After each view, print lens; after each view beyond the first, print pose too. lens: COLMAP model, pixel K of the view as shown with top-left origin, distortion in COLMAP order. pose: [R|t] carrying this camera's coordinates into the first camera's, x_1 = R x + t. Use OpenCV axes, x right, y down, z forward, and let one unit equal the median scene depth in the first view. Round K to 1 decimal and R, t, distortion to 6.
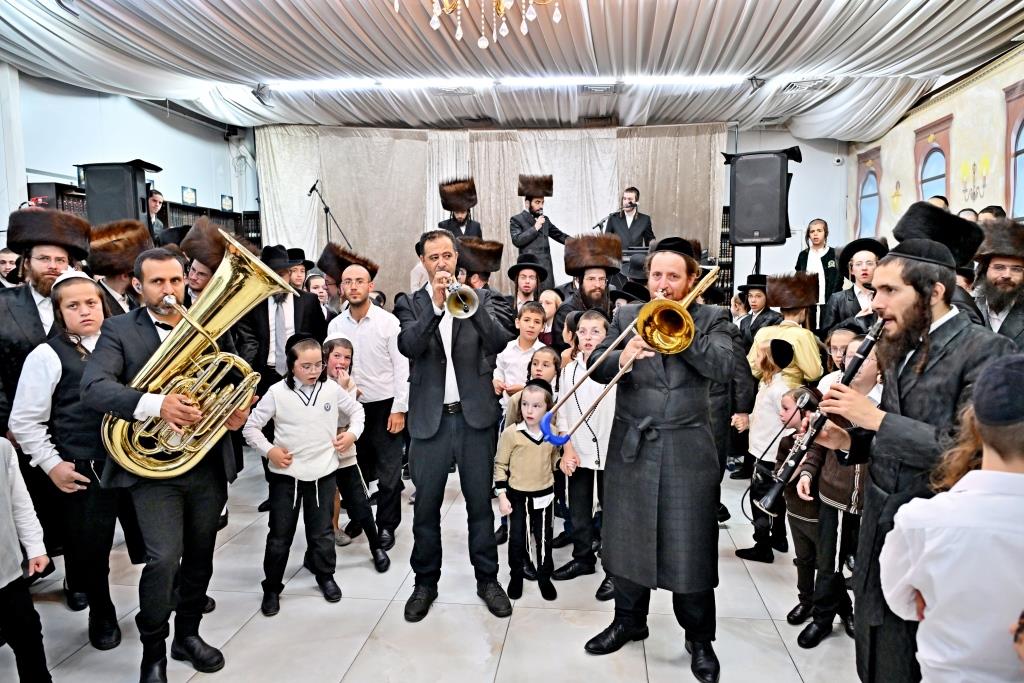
lens RADIAL K [[659.3, 0, 516.3], [0, 659.3, 340.4], [0, 0, 1]] dist [-0.023863, -0.000096]
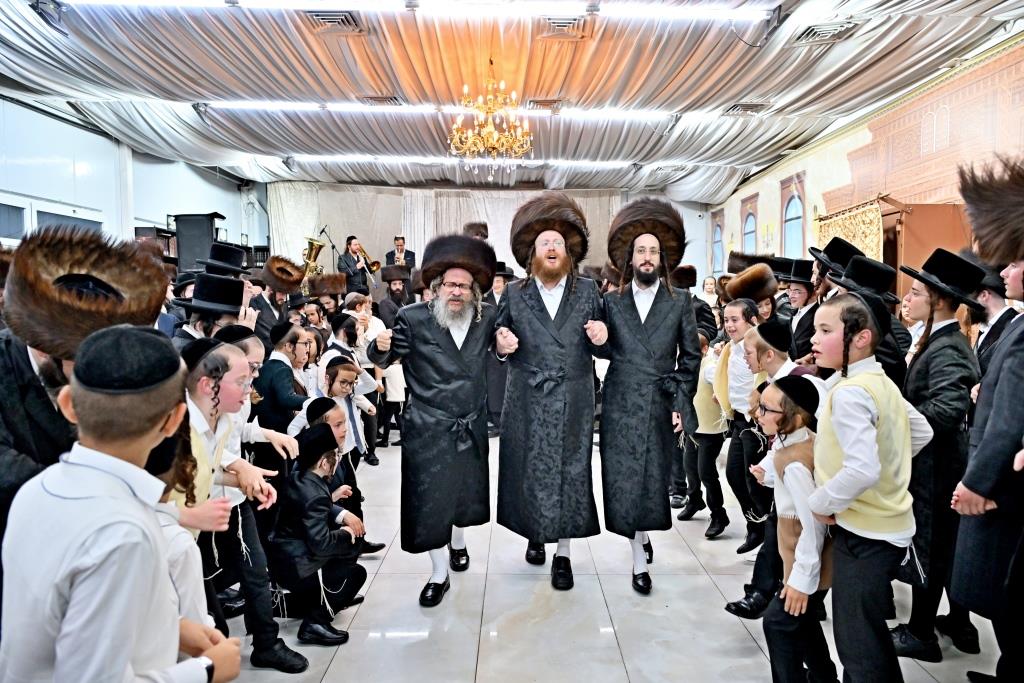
lens RADIAL K [[659.3, 0, 509.5], [0, 659.3, 339.2], [0, 0, 1]] dist [-0.023863, -0.000096]
pose [[0.993442, -0.003107, 0.114298, -0.077900], [0.008256, 0.998970, -0.044608, 0.051867], [-0.114041, 0.045260, 0.992445, -0.359966]]
